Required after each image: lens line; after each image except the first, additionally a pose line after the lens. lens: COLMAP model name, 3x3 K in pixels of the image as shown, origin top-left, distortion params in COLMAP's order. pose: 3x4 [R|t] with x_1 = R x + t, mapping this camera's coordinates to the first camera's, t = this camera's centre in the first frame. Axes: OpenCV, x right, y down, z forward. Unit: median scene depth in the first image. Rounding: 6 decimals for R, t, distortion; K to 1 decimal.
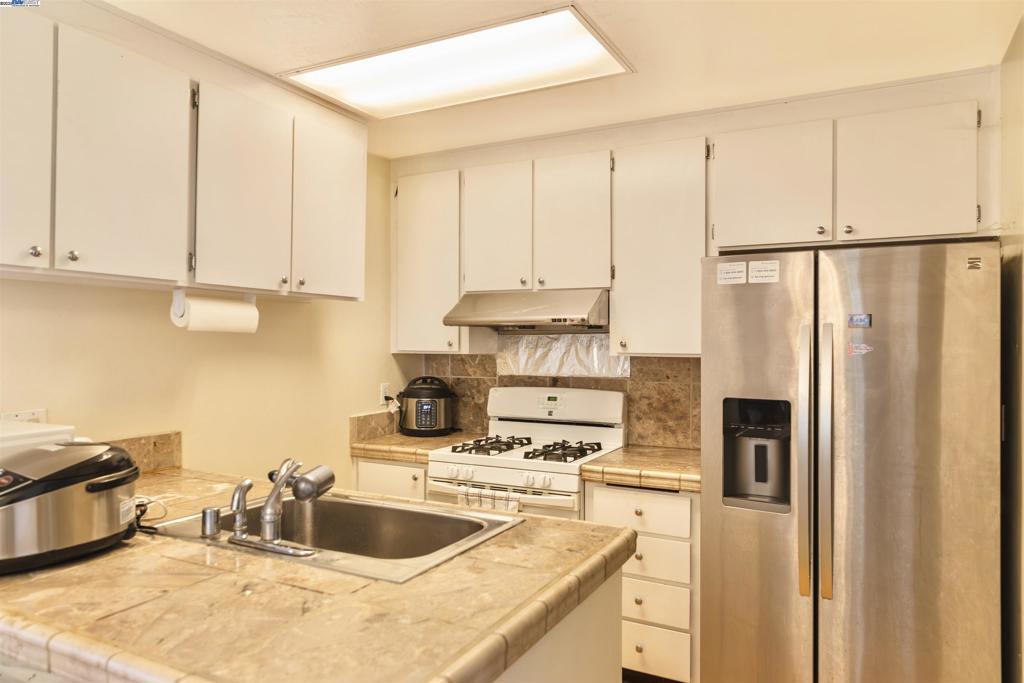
lens RADIAL K [[677.8, 0, 512.0], [0, 677.8, 341.5], [0, 0, 1]] dist [0.008581, -0.004133]
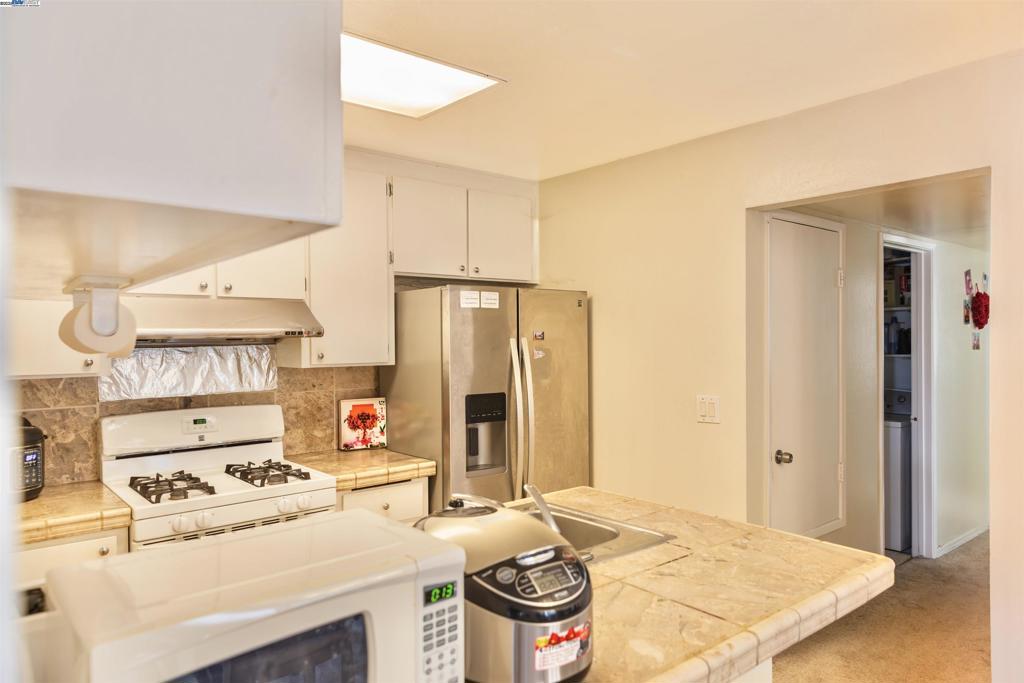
lens RADIAL K [[677.8, 0, 512.0], [0, 677.8, 341.5], [0, 0, 1]] dist [0.008581, -0.004133]
pose [[0.378357, -0.013683, 0.925559, -0.658510], [0.011977, 0.999879, 0.009886, -0.024086], [-0.925582, 0.007346, 0.378475, 0.333059]]
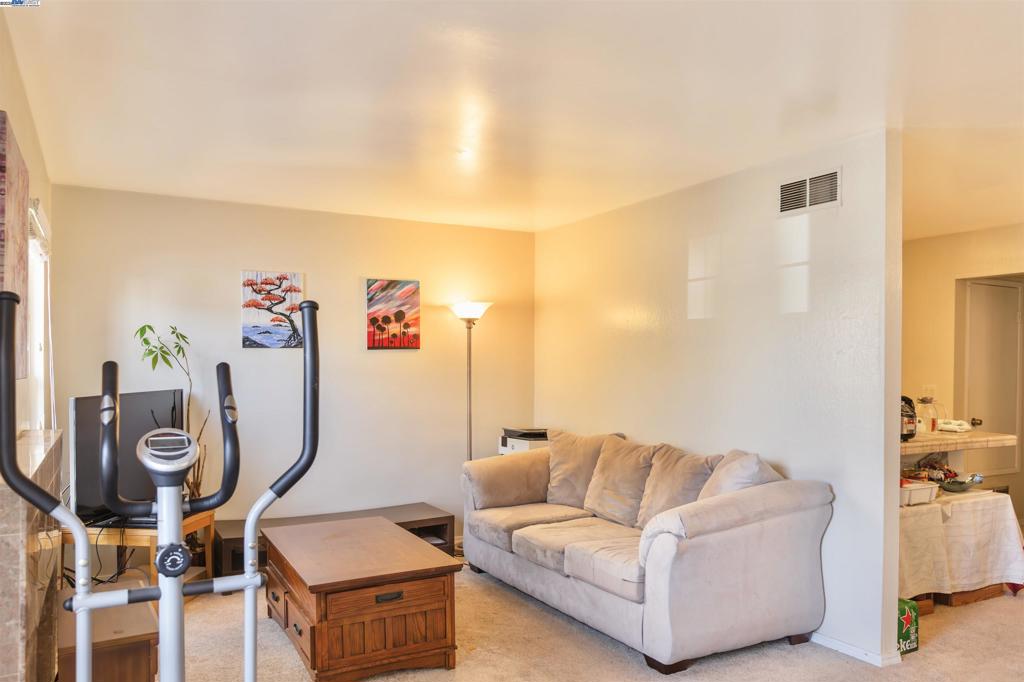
lens RADIAL K [[764.1, 0, 514.8], [0, 764.1, 375.6], [0, 0, 1]] dist [-0.004899, -0.000021]
pose [[0.546774, -0.010360, 0.837216, -1.796731], [-0.001743, 0.999907, 0.013511, 0.016979], [-0.837278, -0.008847, 0.546705, 0.269165]]
